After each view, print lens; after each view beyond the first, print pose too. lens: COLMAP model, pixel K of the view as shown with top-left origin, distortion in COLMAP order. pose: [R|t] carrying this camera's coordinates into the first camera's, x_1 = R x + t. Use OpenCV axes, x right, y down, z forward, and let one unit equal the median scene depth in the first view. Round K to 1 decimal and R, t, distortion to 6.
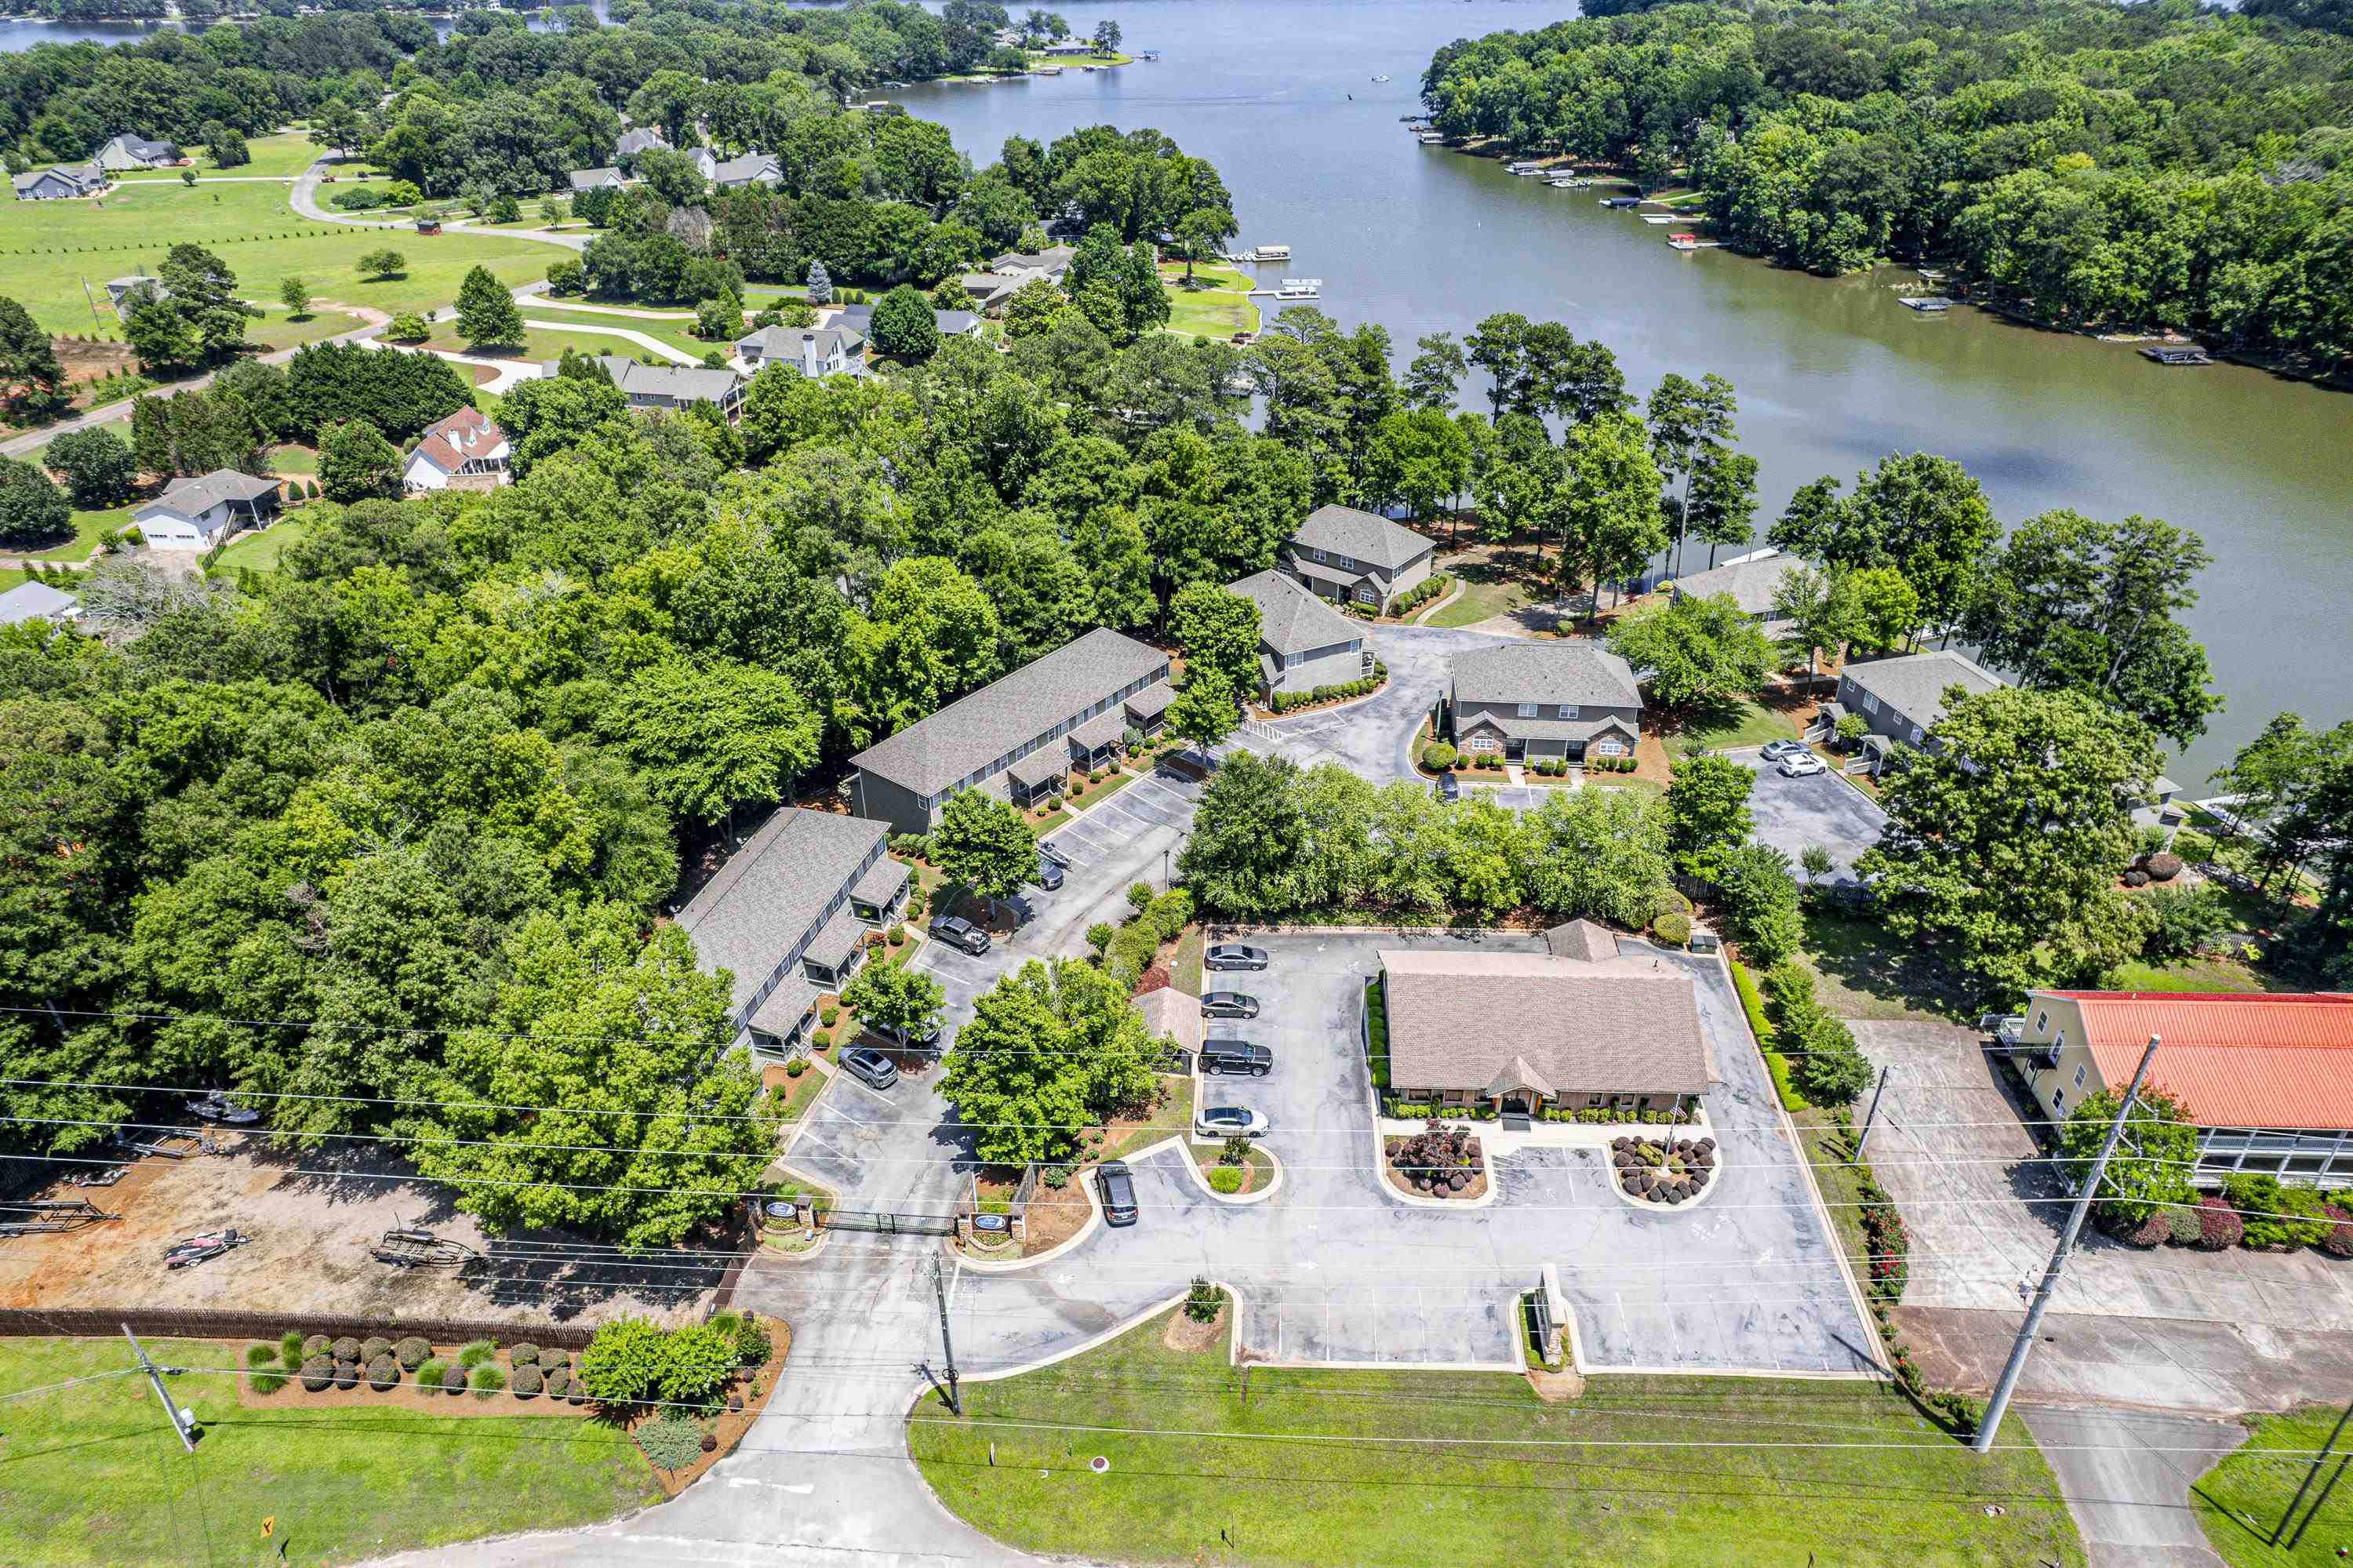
lens RADIAL K [[1502.9, 0, 1176.5], [0, 1502.9, 784.0], [0, 0, 1]] dist [-0.088173, 0.079665]
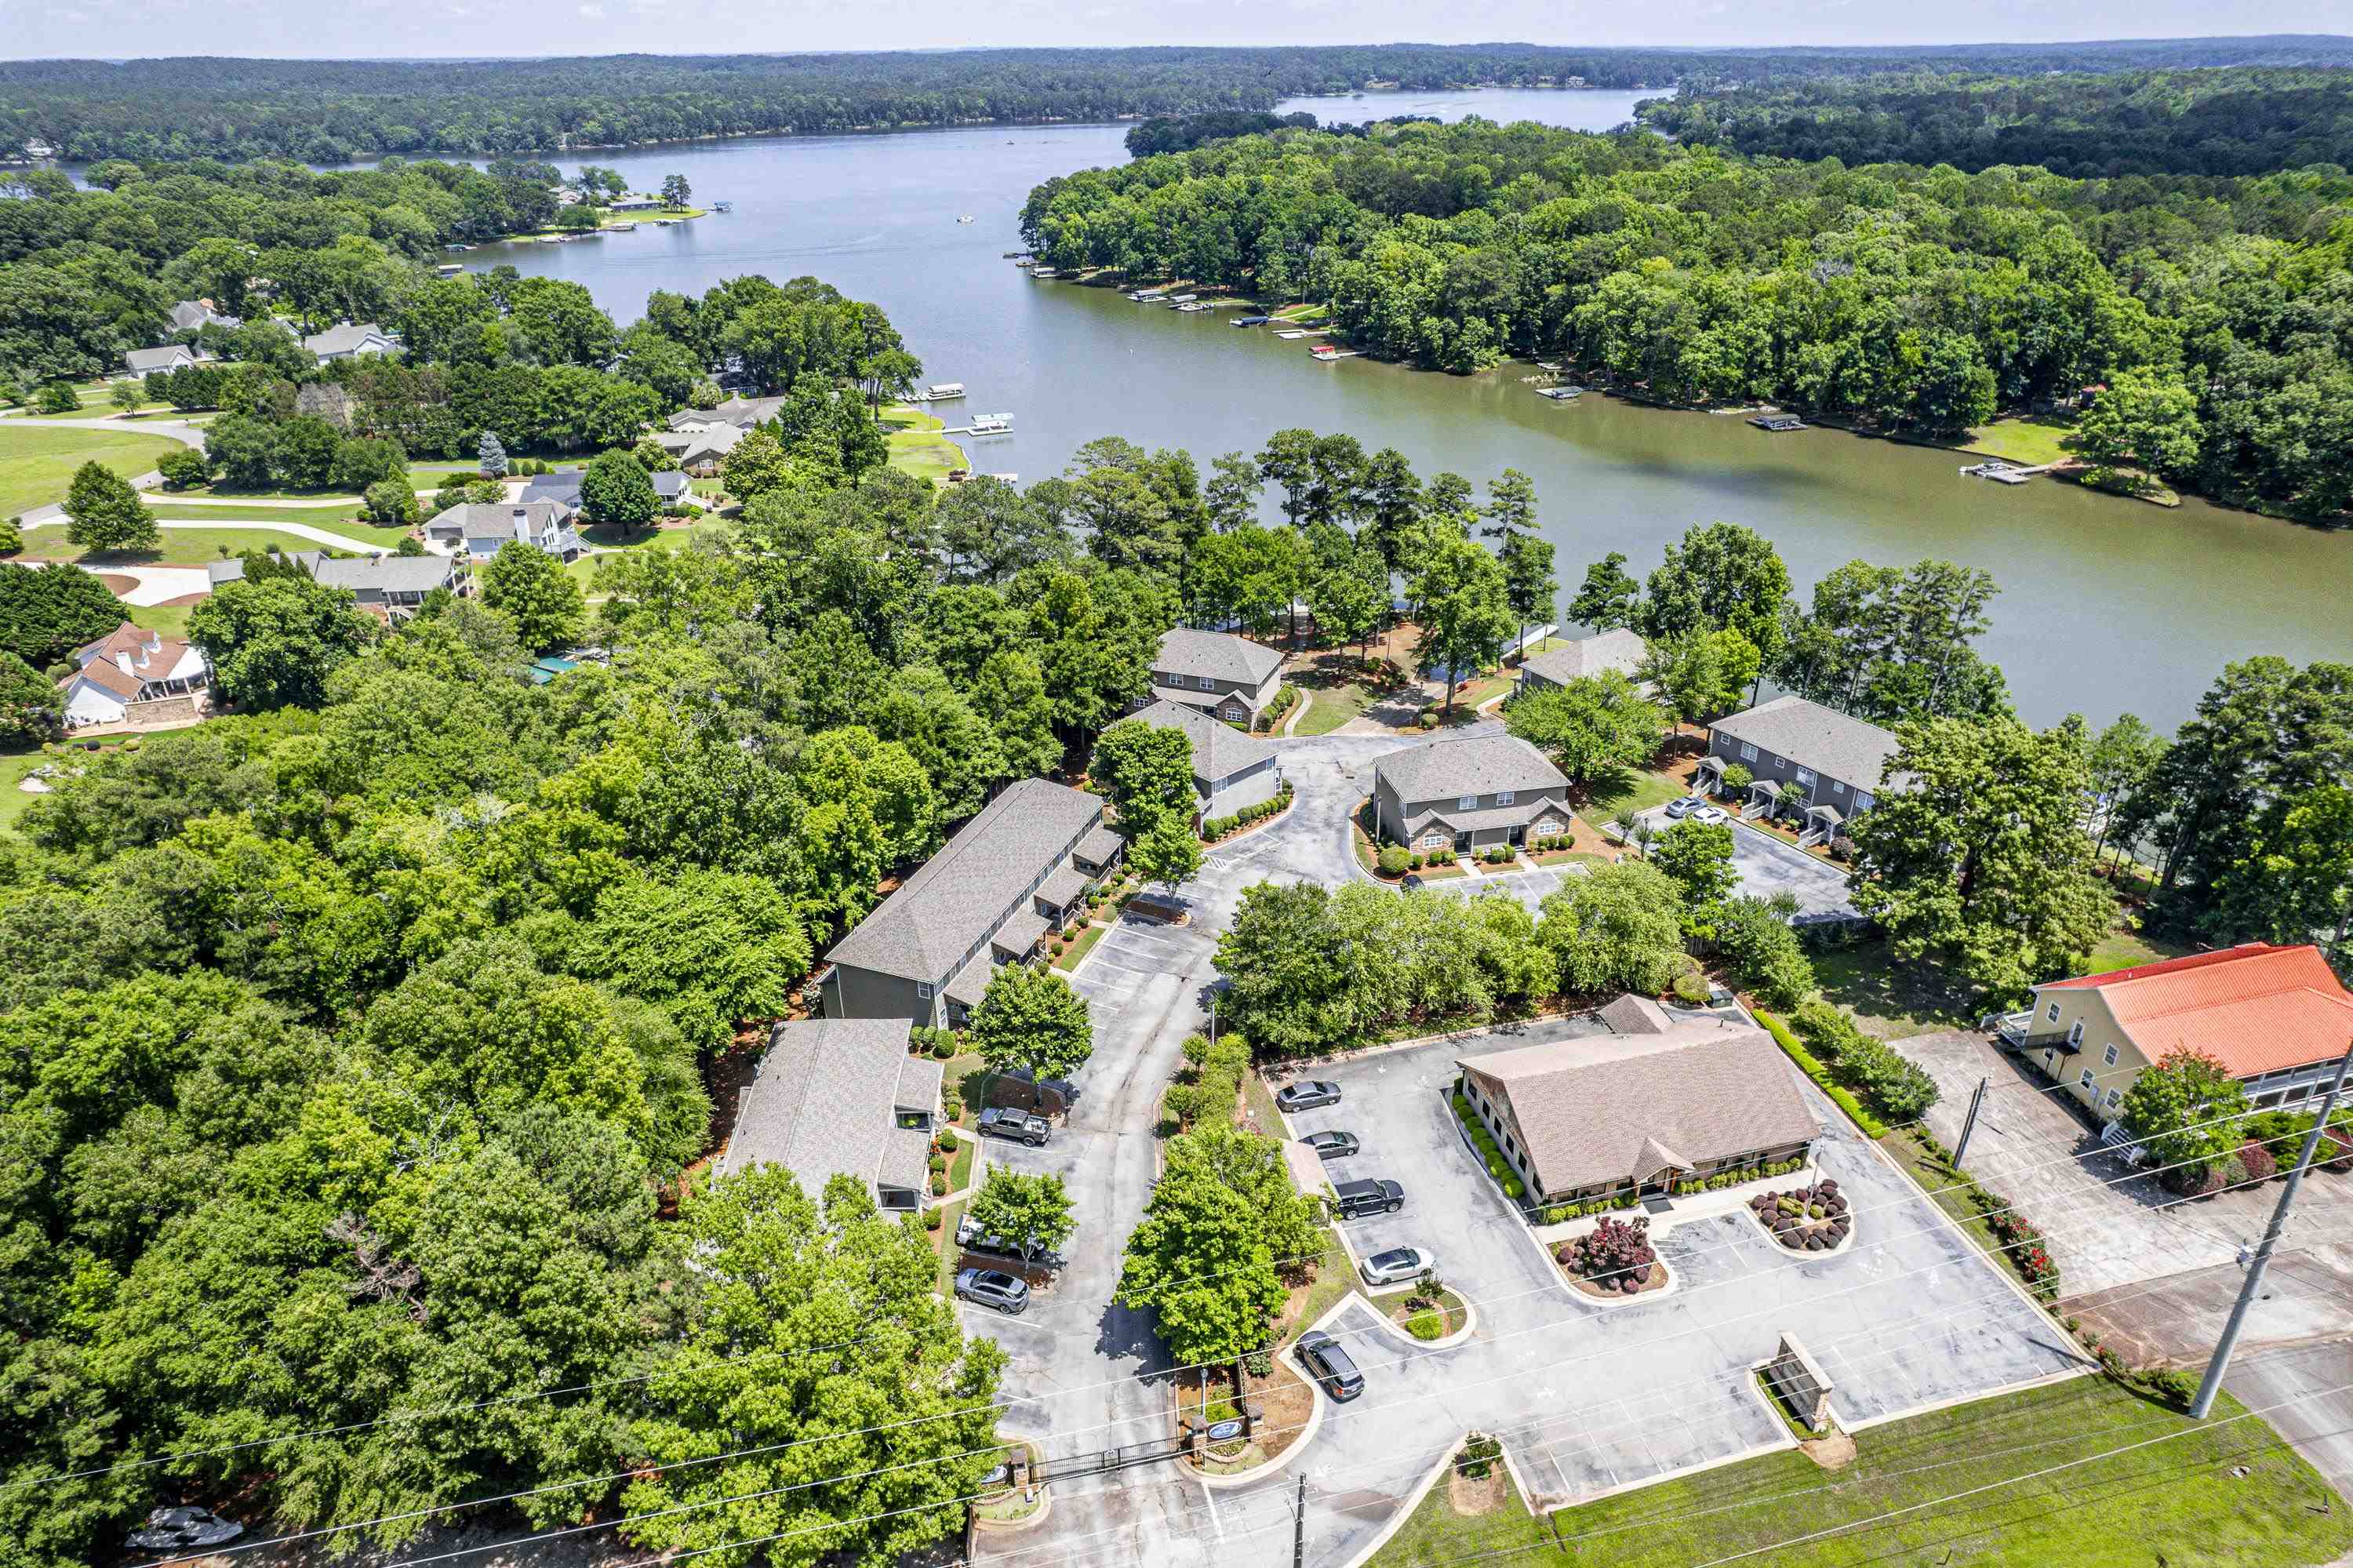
lens RADIAL K [[1502.9, 0, 1176.5], [0, 1502.9, 784.0], [0, 0, 1]] dist [-0.088173, 0.079665]
pose [[0.956169, -0.132481, 0.261131, -0.203032], [0.153458, 0.986236, -0.061555, -0.027134], [-0.249382, 0.098930, 0.963339, 0.055656]]
